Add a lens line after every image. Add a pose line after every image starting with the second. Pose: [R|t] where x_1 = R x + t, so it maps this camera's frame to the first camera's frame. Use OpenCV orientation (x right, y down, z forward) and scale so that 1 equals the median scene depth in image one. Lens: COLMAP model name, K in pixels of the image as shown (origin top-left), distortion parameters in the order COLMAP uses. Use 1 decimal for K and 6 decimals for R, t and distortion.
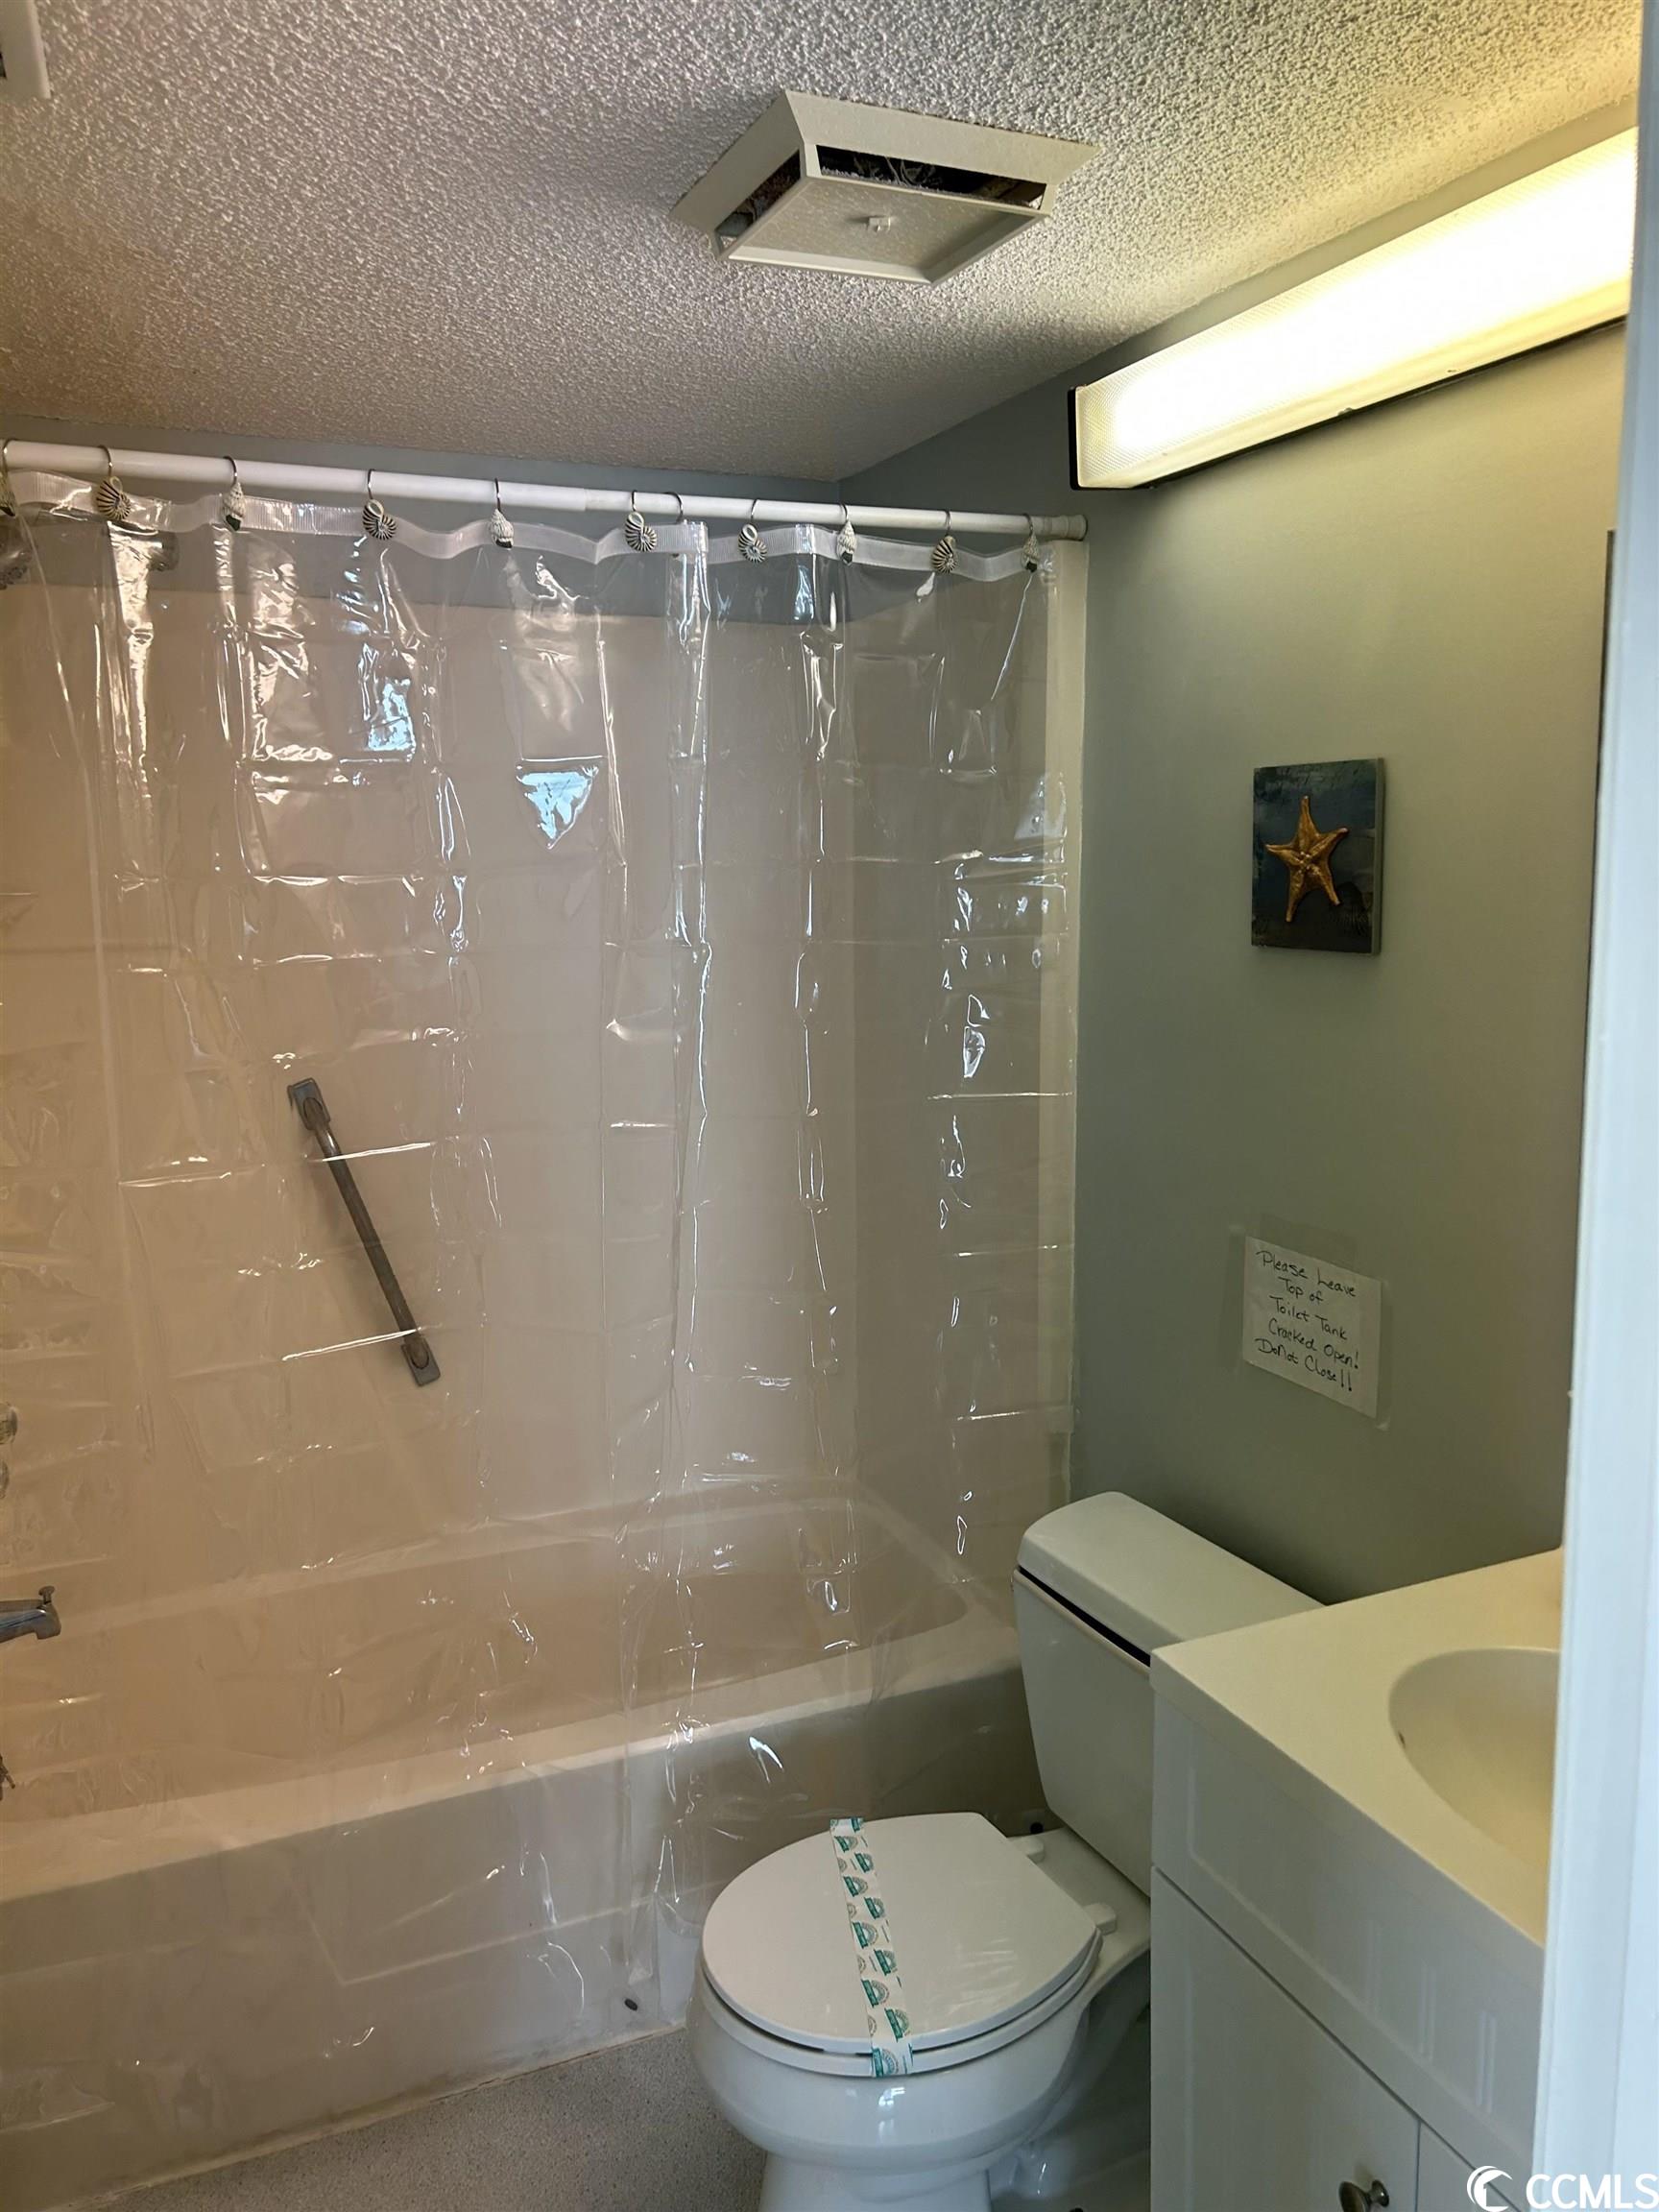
lens RADIAL K [[1659.2, 0, 829.3], [0, 1659.2, 1113.9], [0, 0, 1]] dist [0.068882, -0.077347]
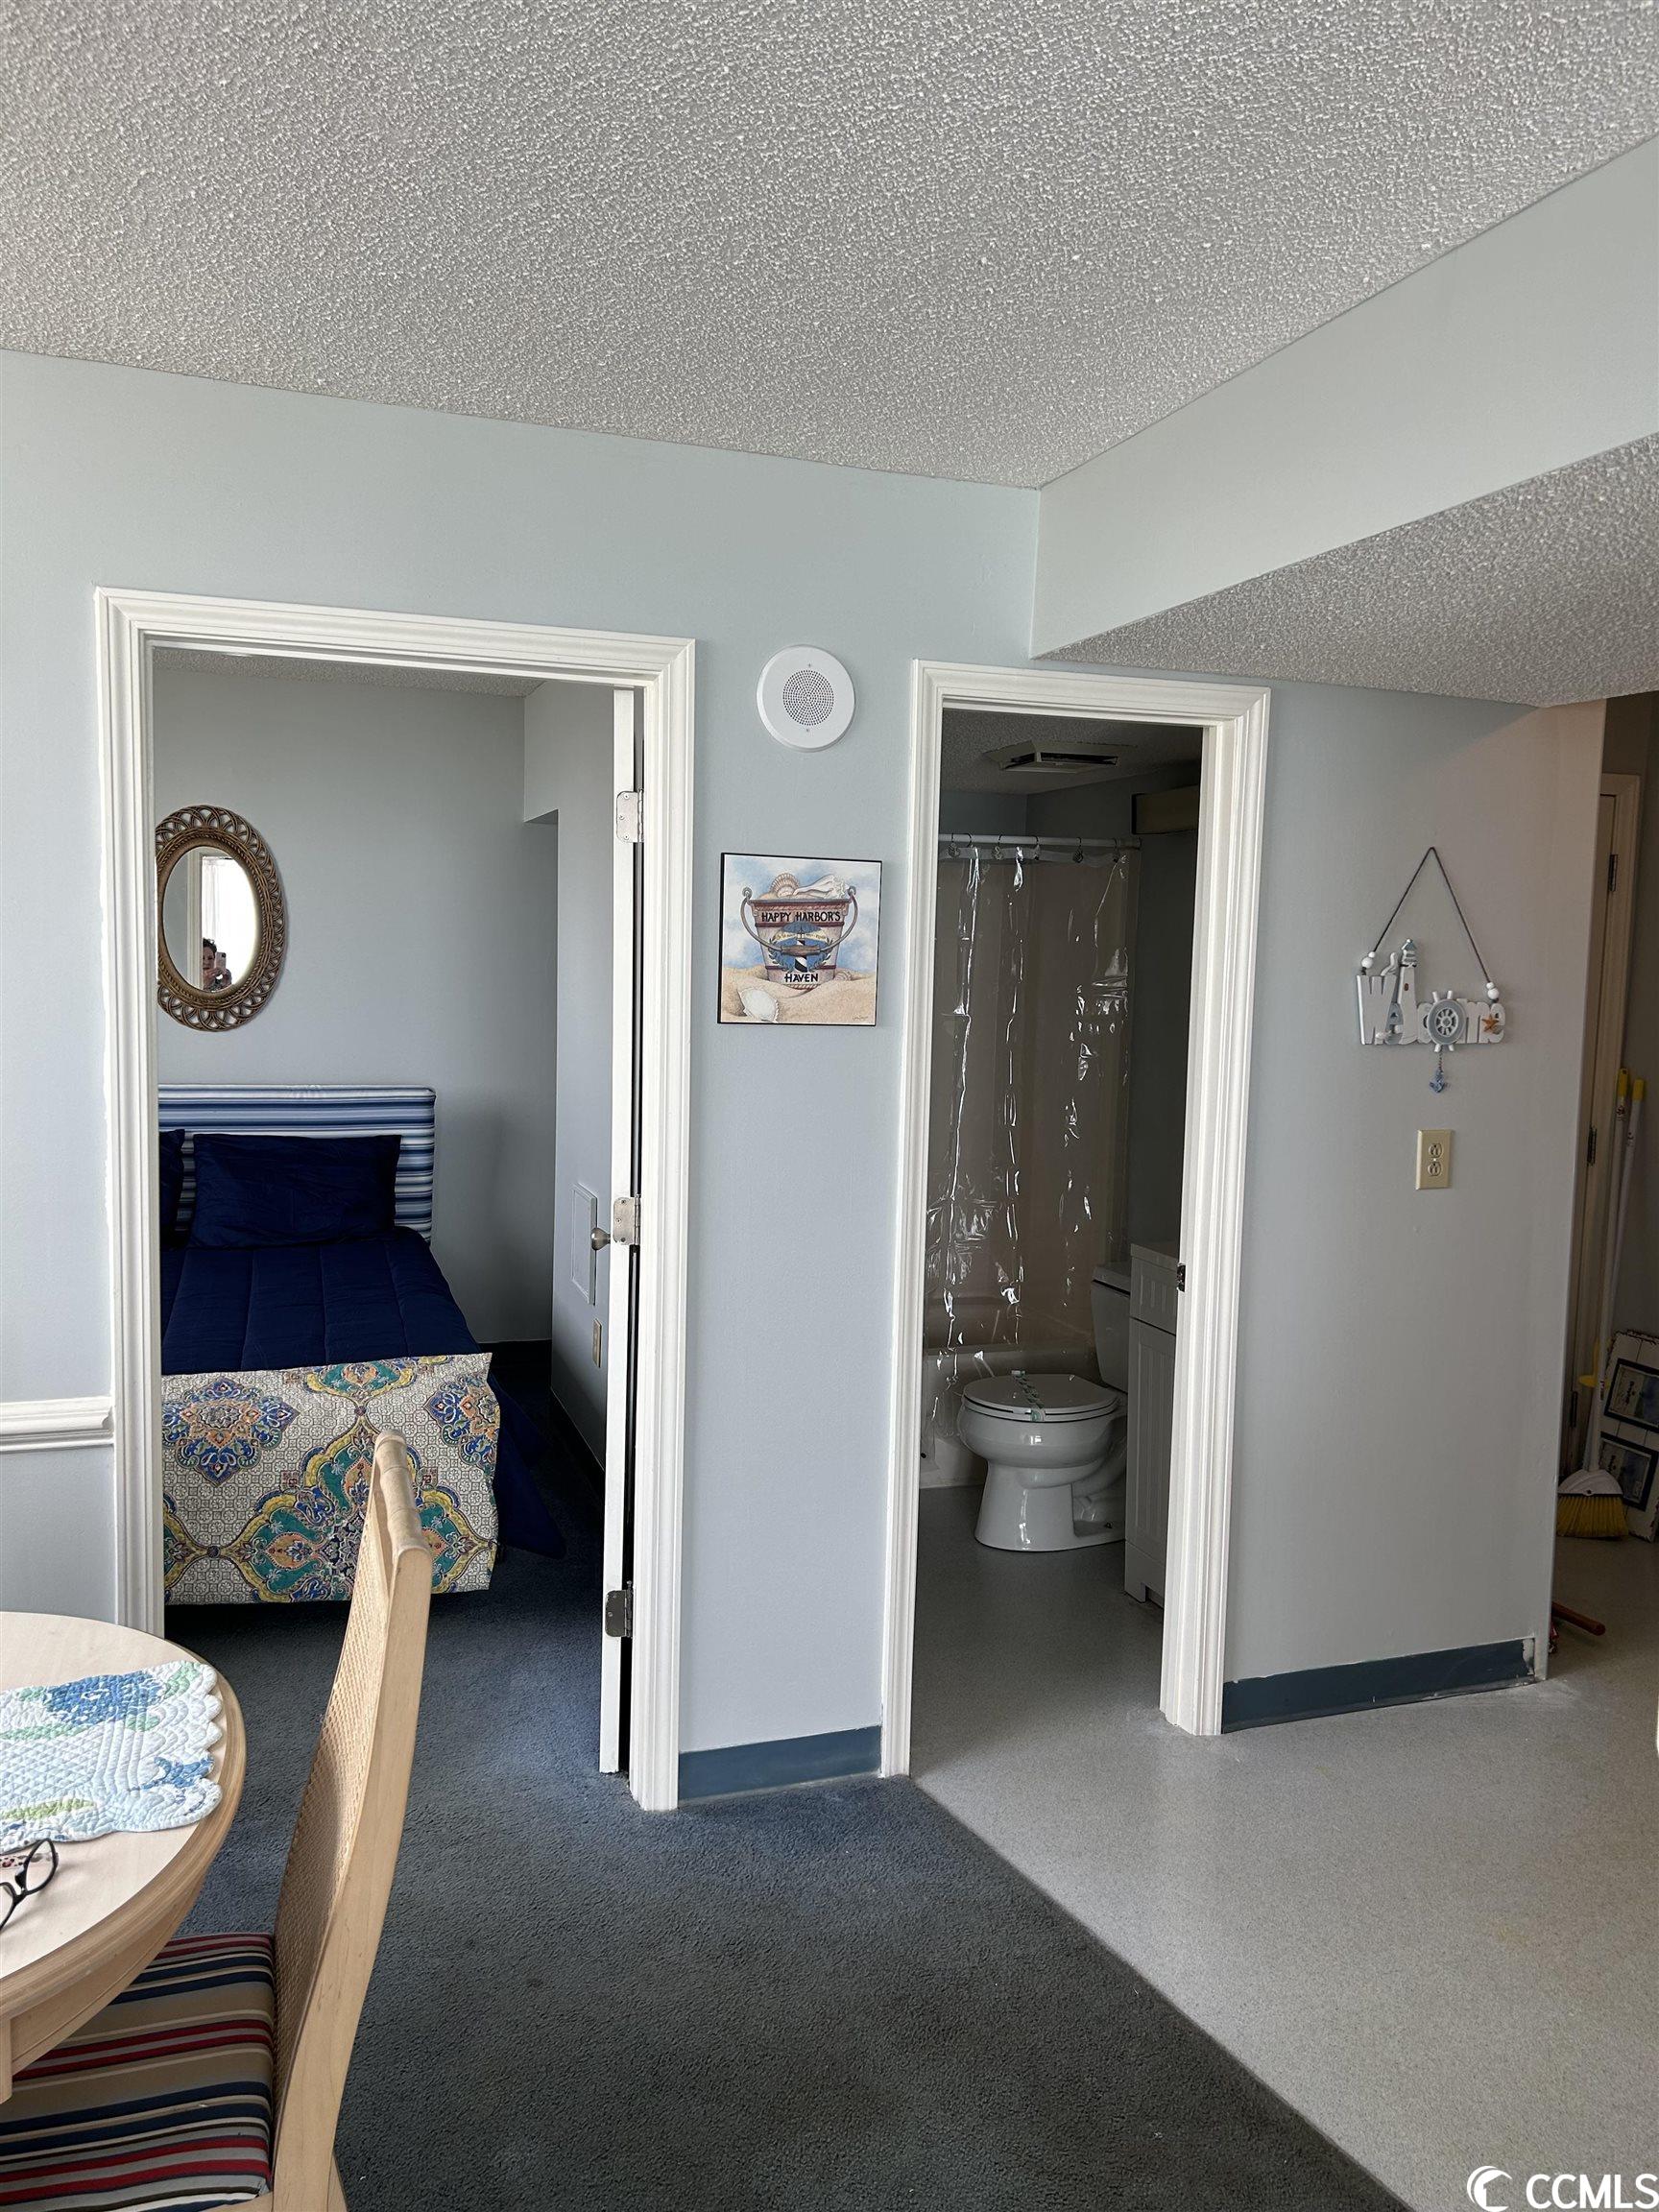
lens RADIAL K [[1659.2, 0, 829.3], [0, 1659.2, 1113.9], [0, 0, 1]] dist [0.068882, -0.077347]
pose [[0.996864, 0.040747, -0.067831, -0.114312], [-0.044778, 0.997253, -0.059008, 0.196156], [0.065240, 0.061860, 0.995950, -1.439211]]
